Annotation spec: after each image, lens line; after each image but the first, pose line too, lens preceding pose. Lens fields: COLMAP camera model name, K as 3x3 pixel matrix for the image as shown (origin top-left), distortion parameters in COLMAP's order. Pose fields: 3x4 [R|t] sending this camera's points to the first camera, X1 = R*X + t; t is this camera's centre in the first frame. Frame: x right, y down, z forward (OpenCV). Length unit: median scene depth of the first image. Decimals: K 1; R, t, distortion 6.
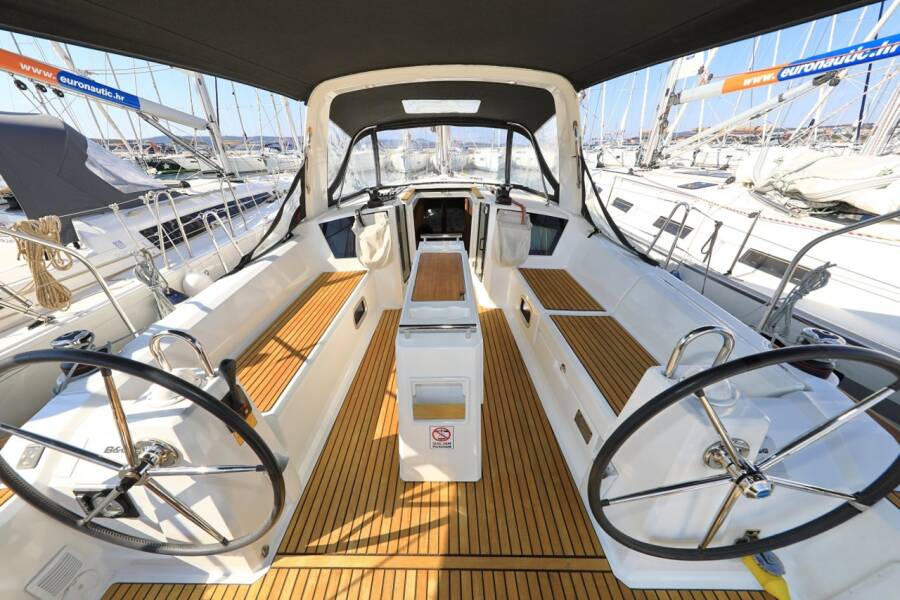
lens RADIAL K [[295.7, 0, 444.3], [0, 295.7, 283.9], [0, 0, 1]] dist [0.012602, -0.000028]
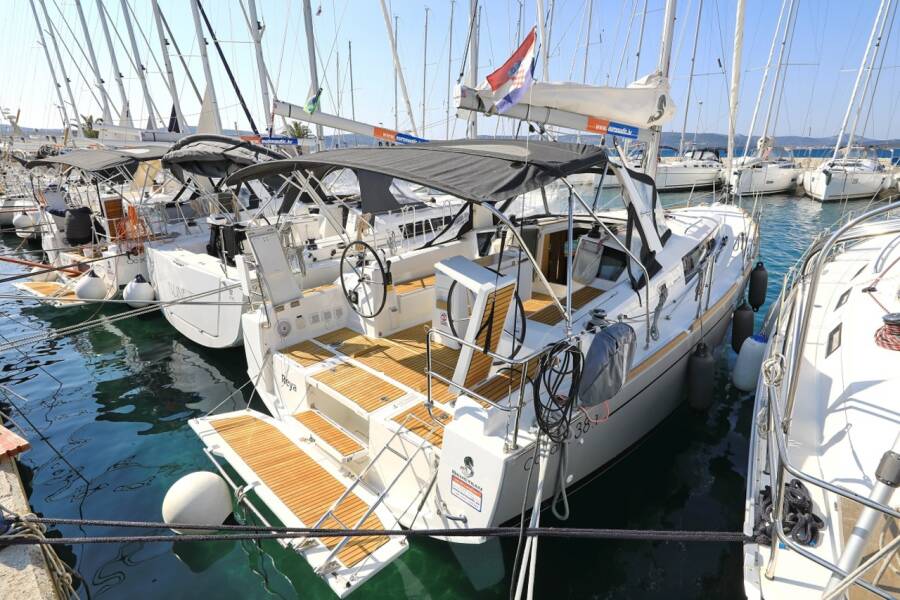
lens RADIAL K [[470.2, 0, 450.0], [0, 470.2, 300.0], [0, 0, 1]] dist [0.000399, -0.000132]
pose [[0.717679, 0.216359, -0.661911, 1.194215], [-0.290097, 0.956996, -0.001726, 0.172975], [0.633072, 0.193257, 0.749581, -0.856061]]
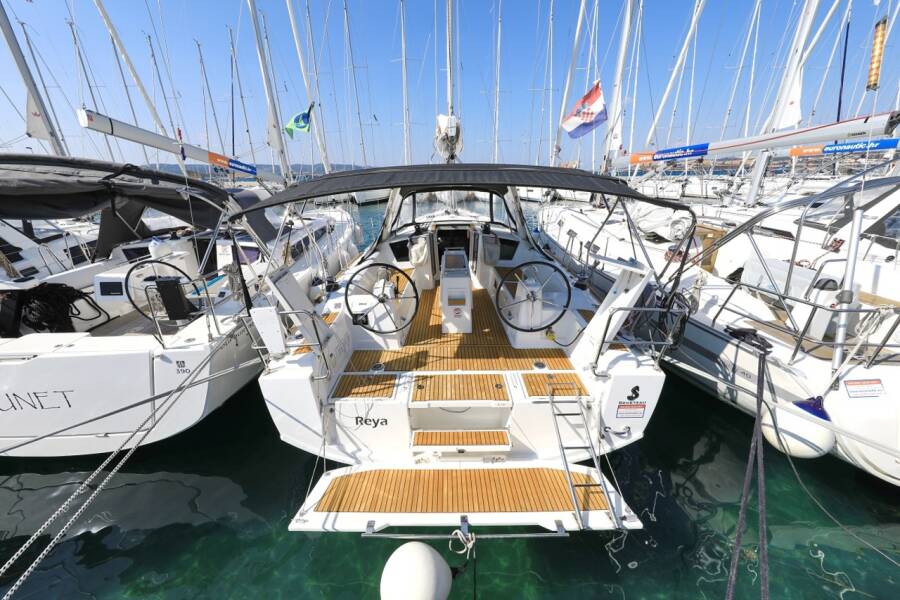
lens RADIAL K [[326.7, 0, 450.0], [0, 326.7, 300.0], [0, 0, 1]] dist [-0.008537, 0.000022]
pose [[0.999972, -0.005908, 0.004528, -0.043509], [0.006172, 0.998133, -0.060766, 0.280110], [-0.004160, 0.060792, 0.998142, -1.046968]]
